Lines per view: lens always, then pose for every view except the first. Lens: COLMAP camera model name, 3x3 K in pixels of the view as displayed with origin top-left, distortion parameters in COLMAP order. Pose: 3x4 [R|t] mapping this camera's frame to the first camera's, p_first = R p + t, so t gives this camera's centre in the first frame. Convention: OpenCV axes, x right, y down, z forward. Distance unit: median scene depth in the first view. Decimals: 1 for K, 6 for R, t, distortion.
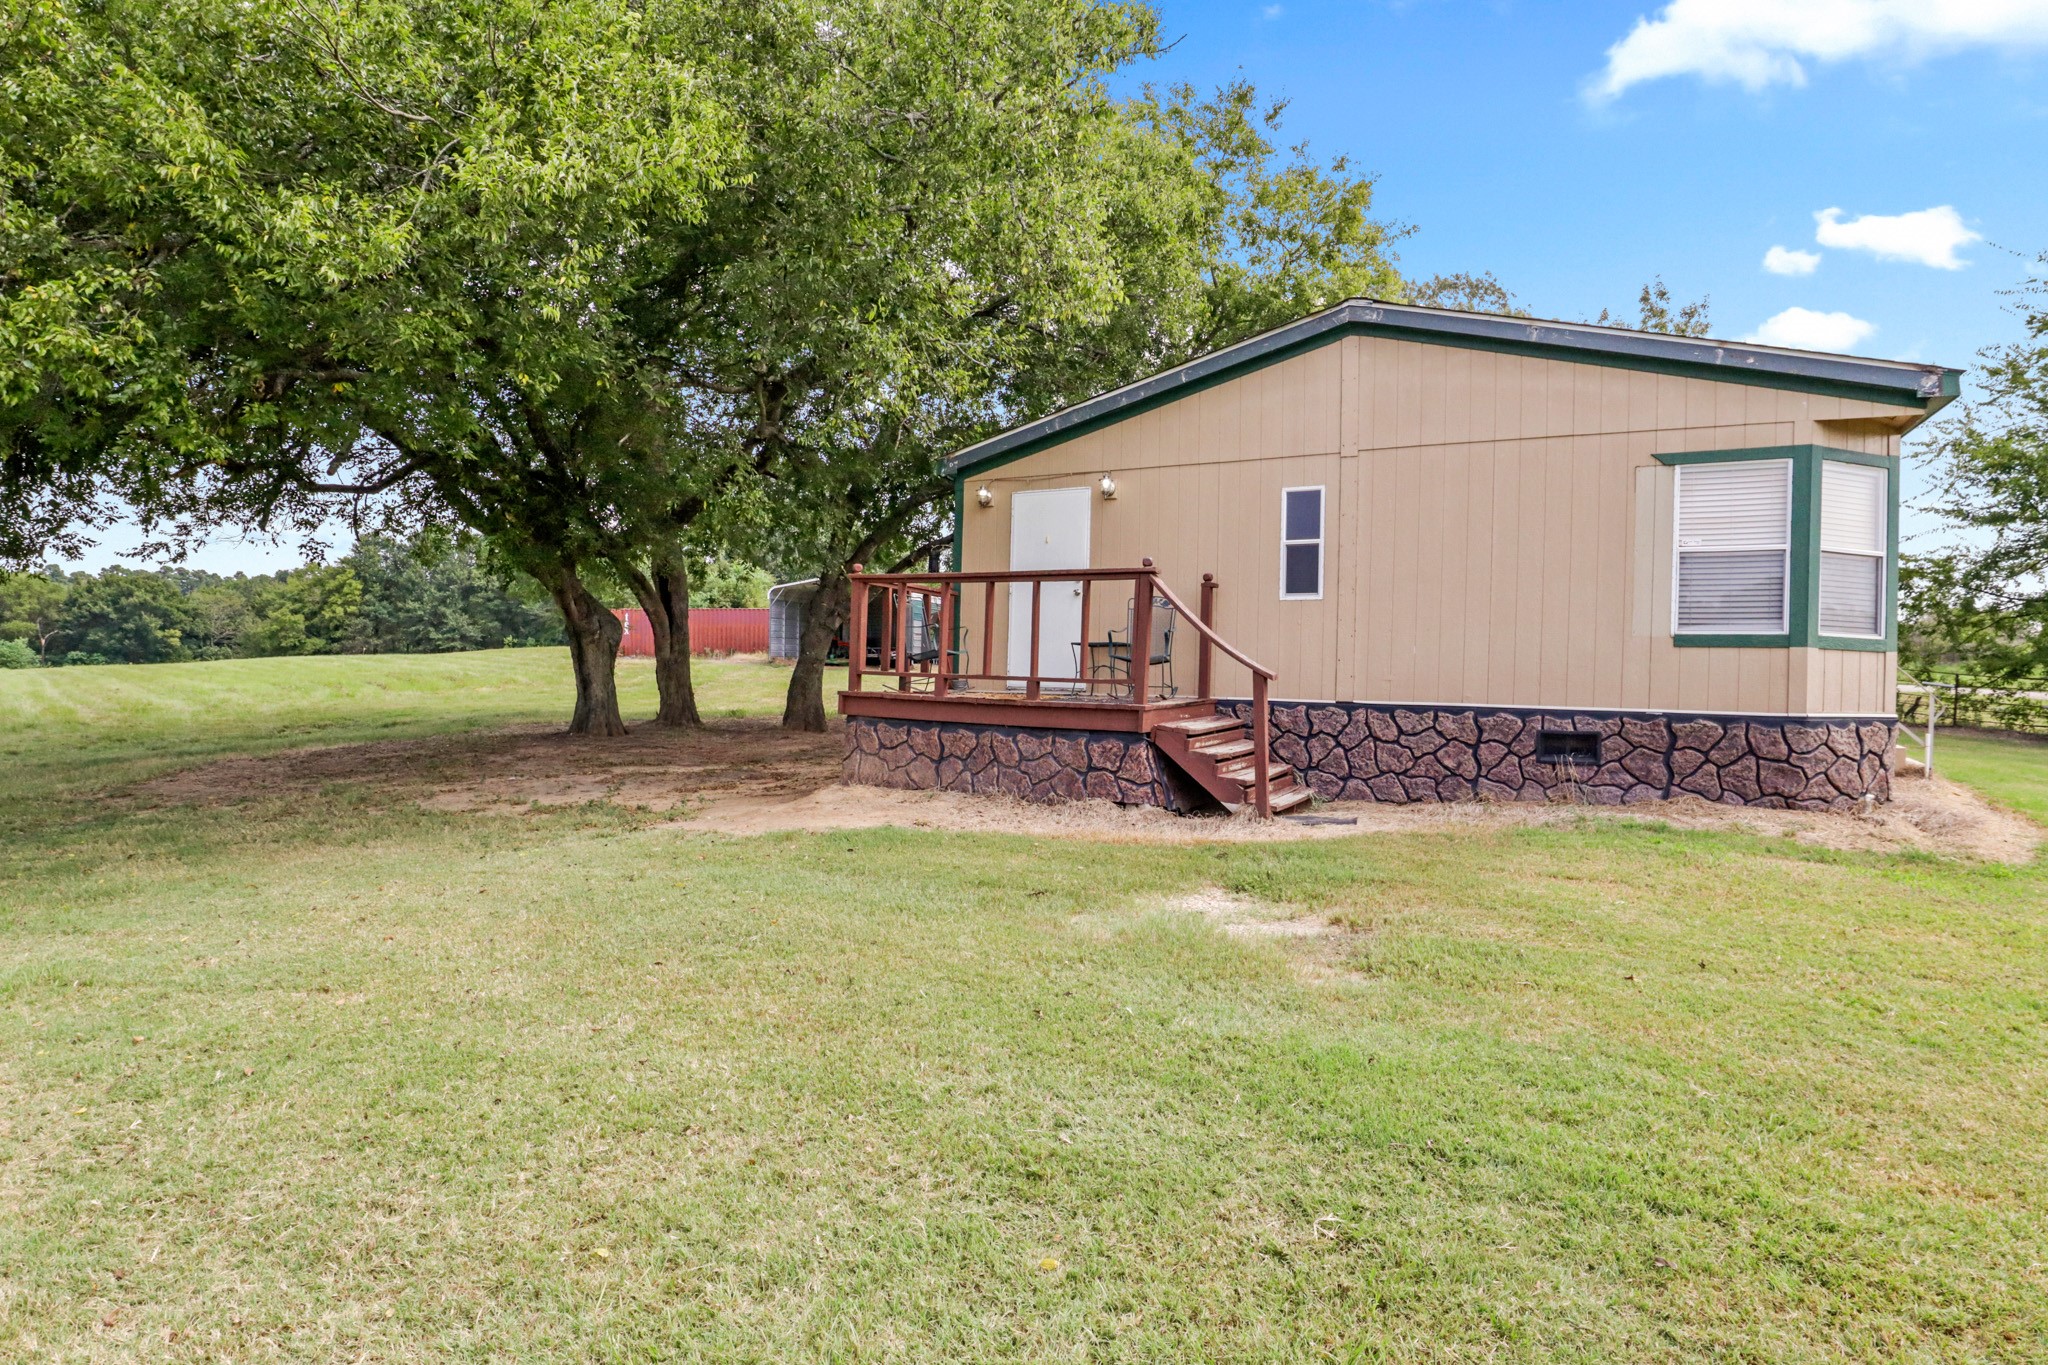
lens RADIAL K [[1044.3, 0, 1019.2], [0, 1044.3, 671.8], [0, 0, 1]] dist [-0.040271, 0.008333]
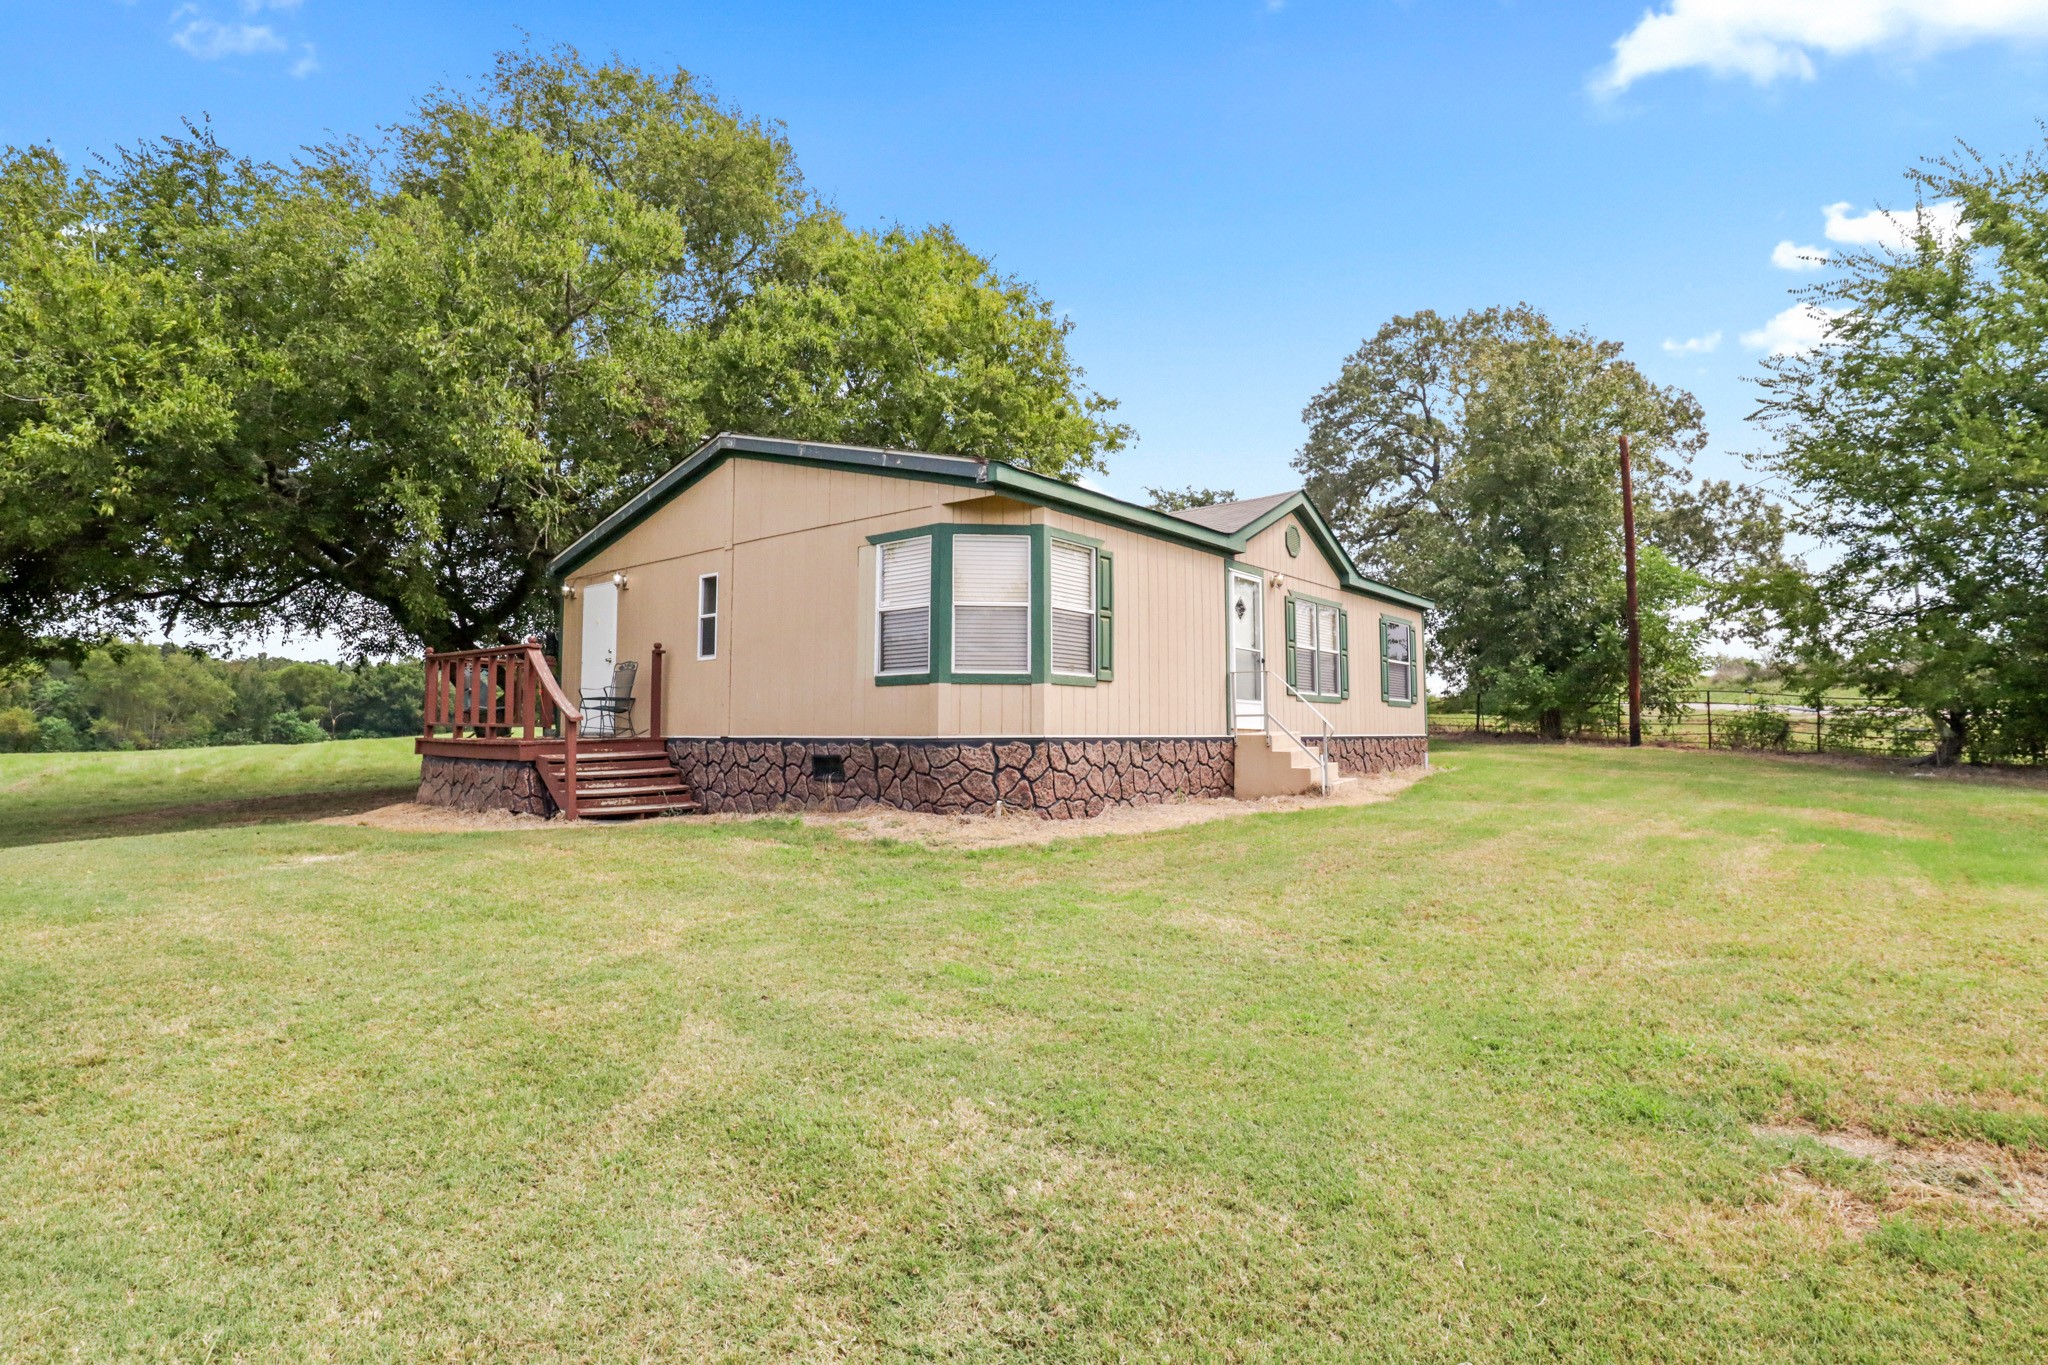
lens RADIAL K [[1044.3, 0, 1019.2], [0, 1044.3, 671.8], [0, 0, 1]] dist [-0.040271, 0.008333]
pose [[0.975929, -0.038025, -0.214746, 0.983632], [0.026103, 0.997971, -0.058082, 0.033850], [0.216519, 0.051078, 0.974941, -0.198179]]
